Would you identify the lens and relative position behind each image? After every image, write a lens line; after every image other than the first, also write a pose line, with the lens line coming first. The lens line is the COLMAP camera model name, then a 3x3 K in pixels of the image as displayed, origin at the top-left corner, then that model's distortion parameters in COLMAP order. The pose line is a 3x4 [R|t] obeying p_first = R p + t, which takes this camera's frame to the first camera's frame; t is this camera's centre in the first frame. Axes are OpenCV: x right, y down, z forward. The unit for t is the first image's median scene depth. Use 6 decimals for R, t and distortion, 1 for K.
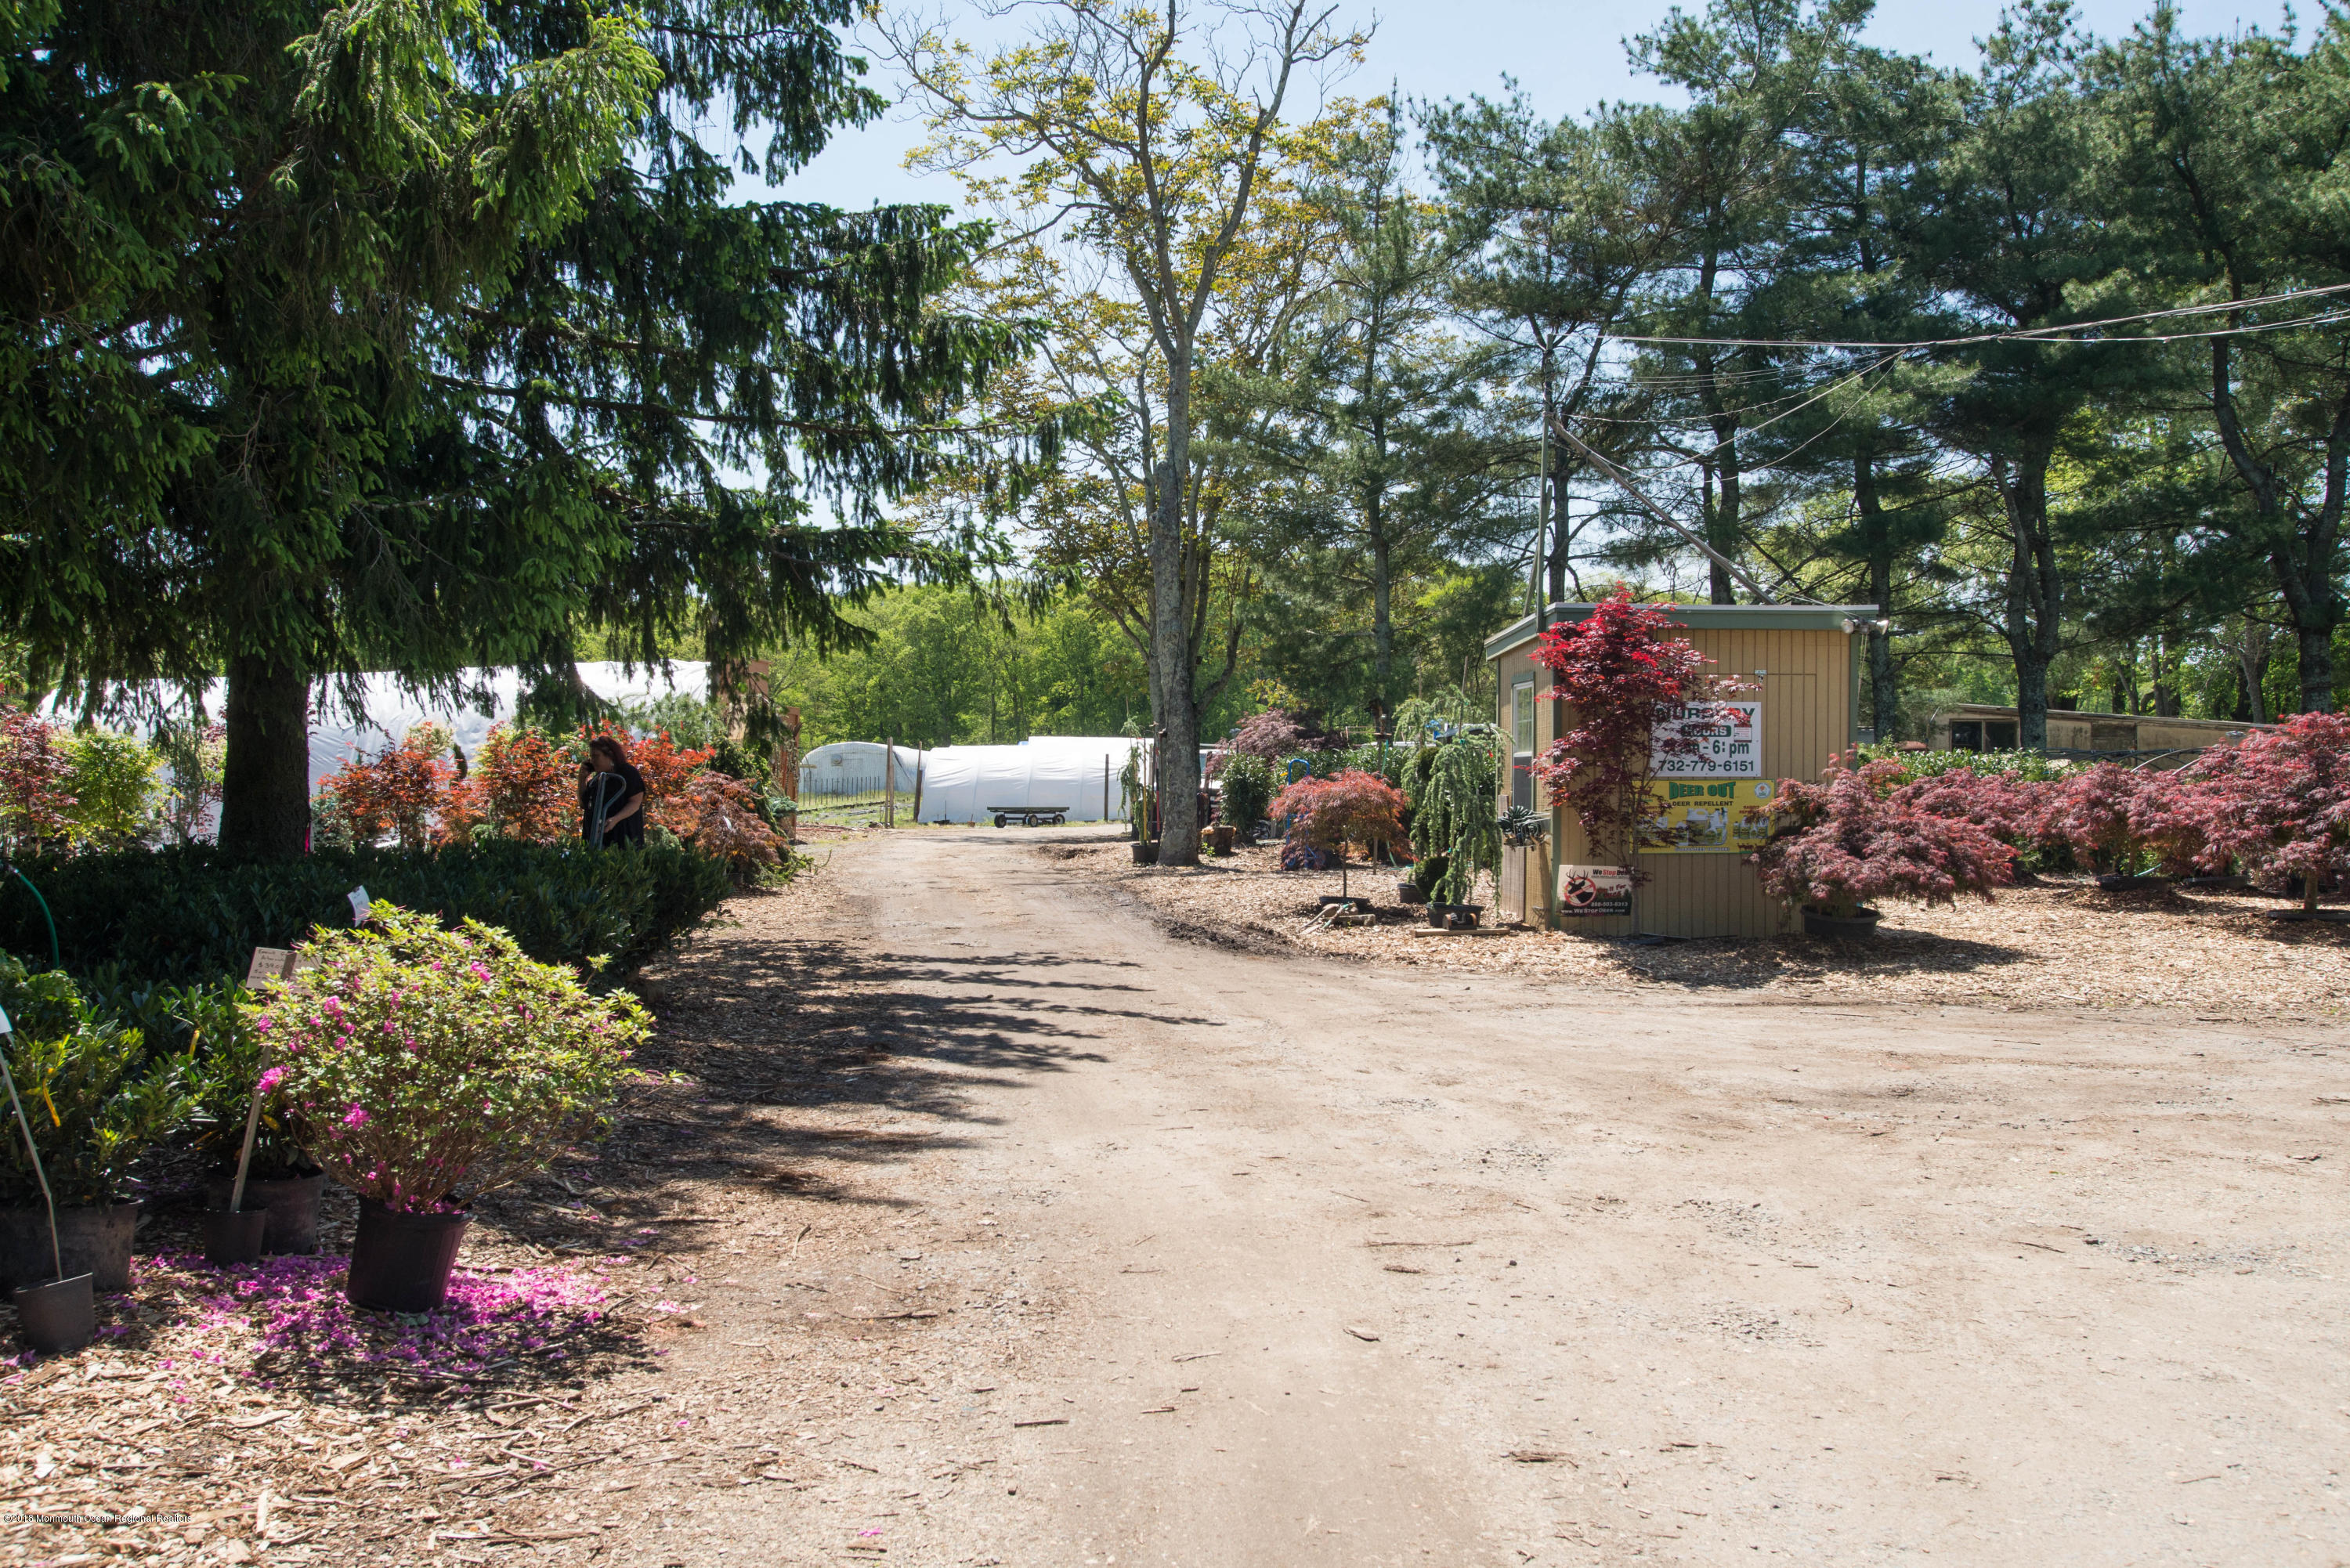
lens RADIAL K [[2246.5, 0, 1184.3], [0, 2246.5, 788.5], [0, 0, 1]] dist [0.002337, 0.000000]
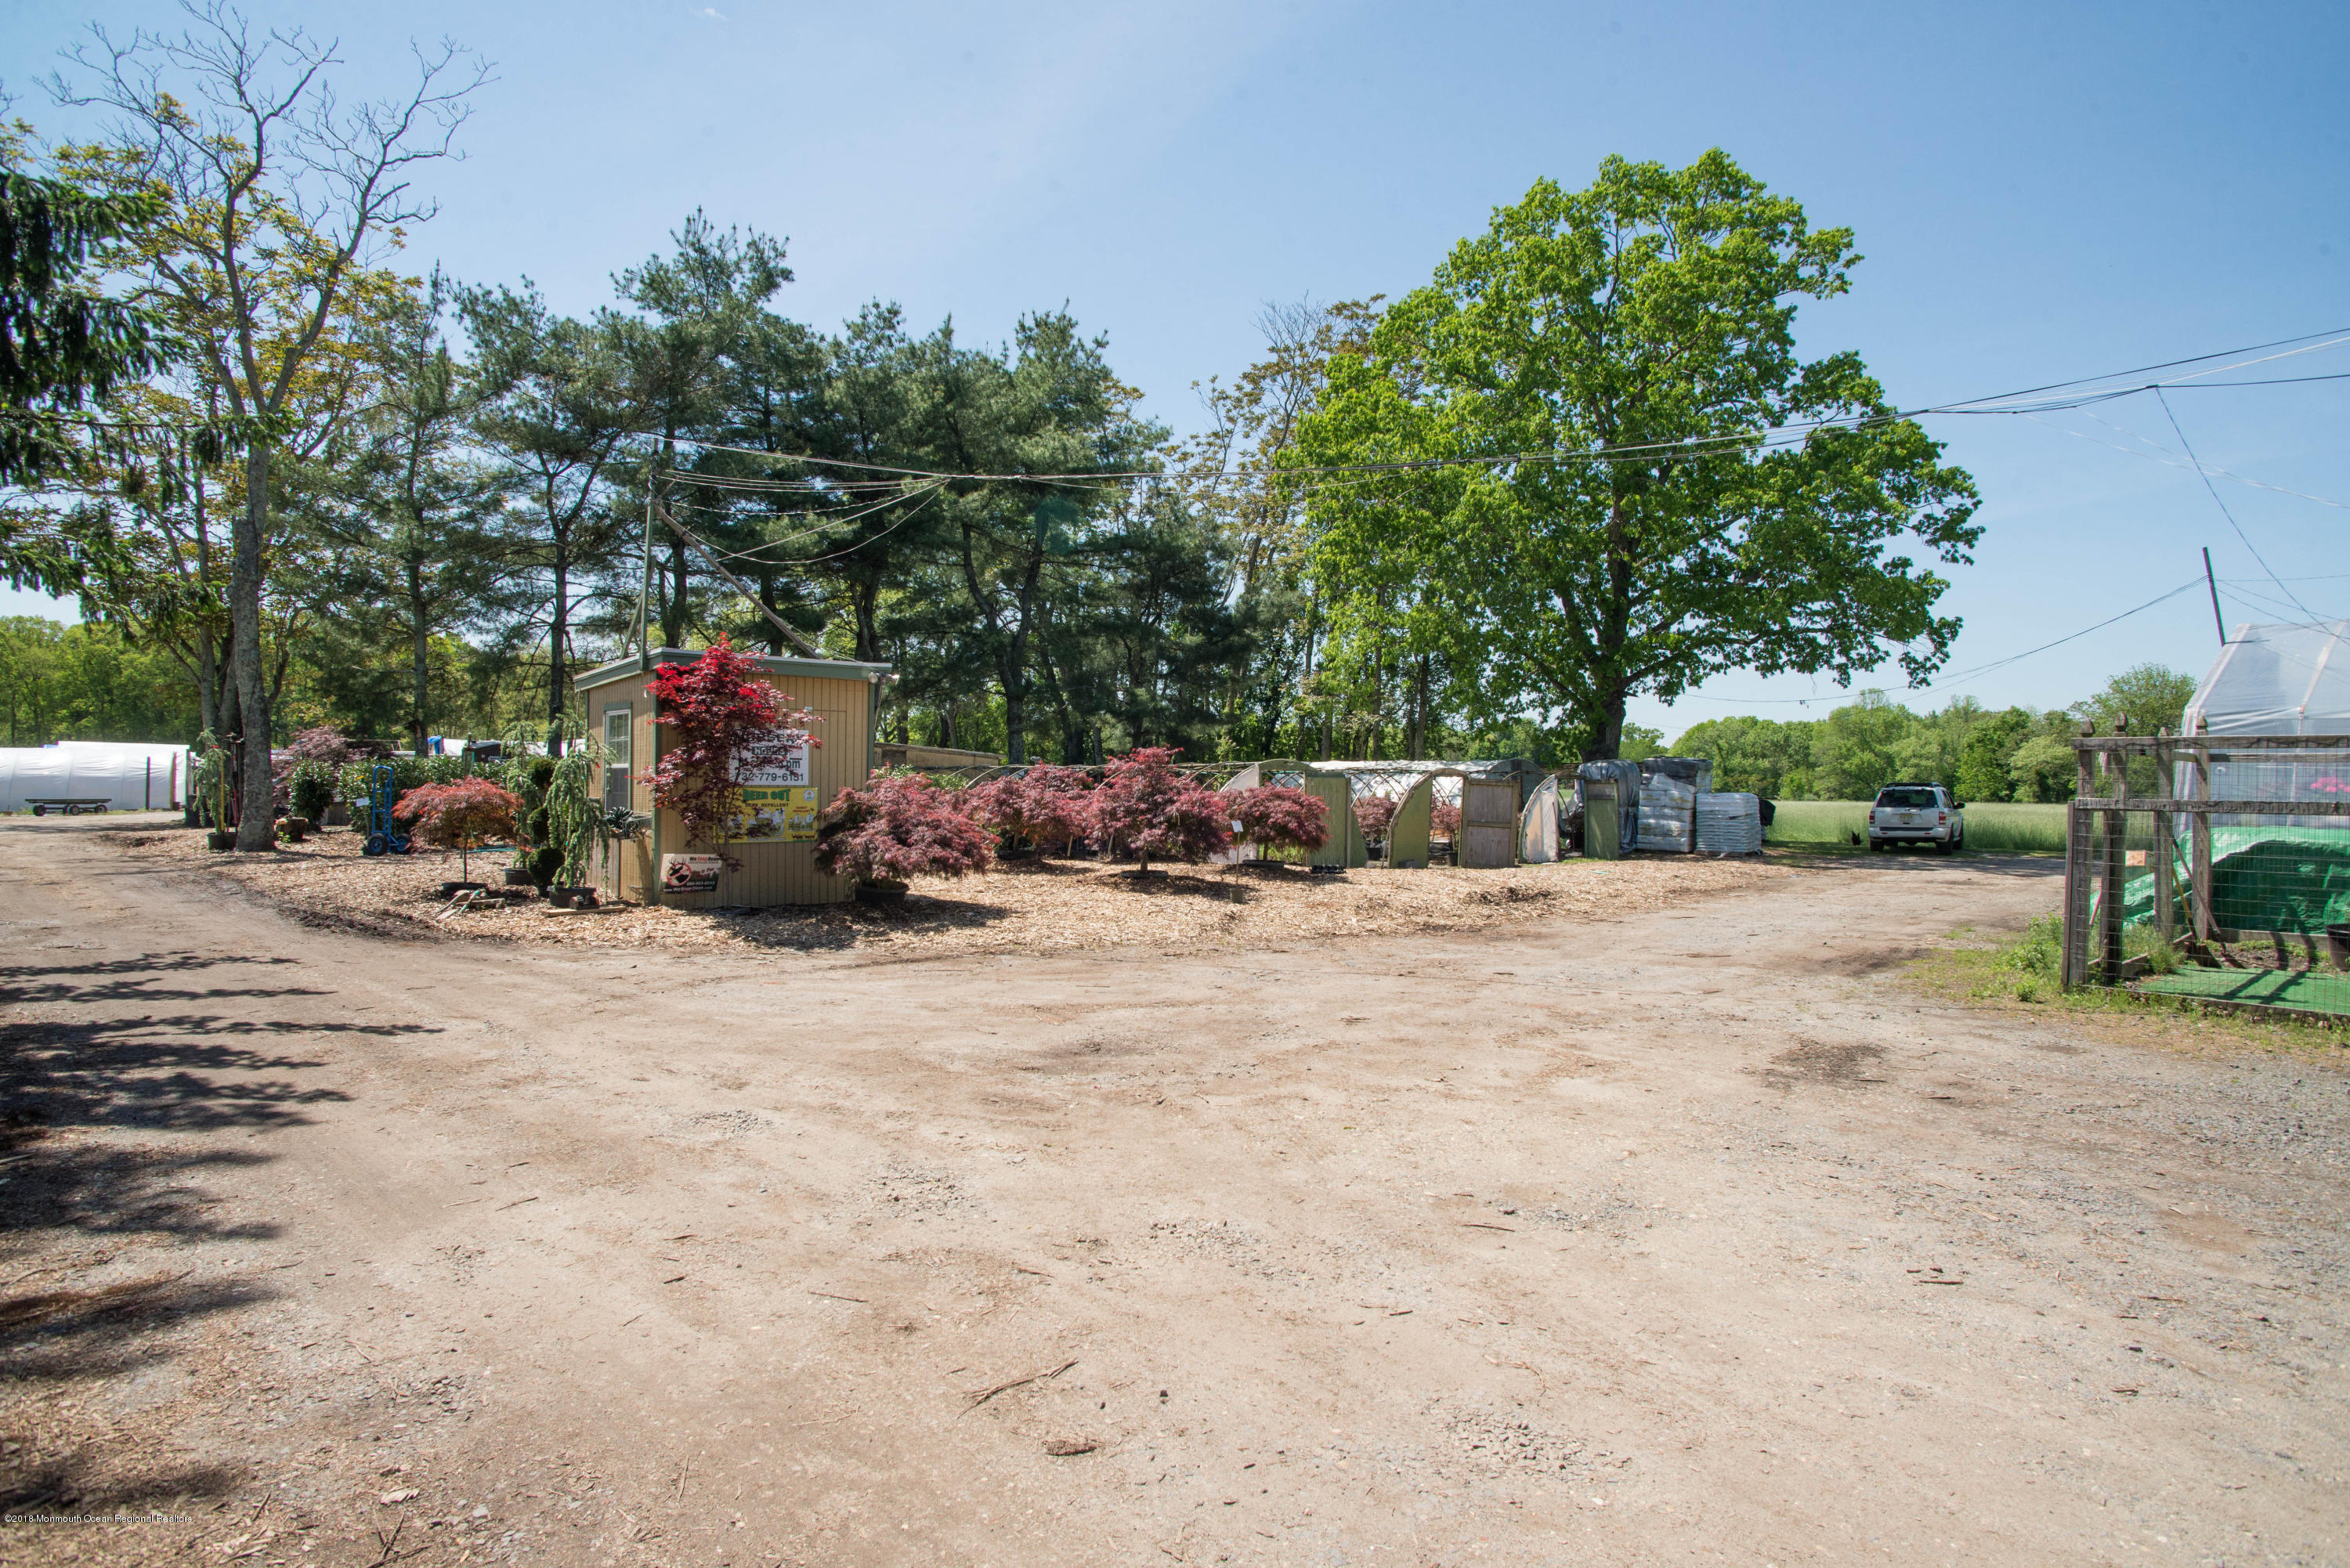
lens RADIAL K [[1340.1, 0, 1176.2], [0, 1340.1, 789.2], [0, 0, 1]] dist [-0.051543, 0.030372]
pose [[0.799985, 0.004621, 0.600002, -0.029976], [-0.006495, 0.999978, 0.000958, -0.002948], [-0.599985, -0.004663, 0.799998, 0.124604]]
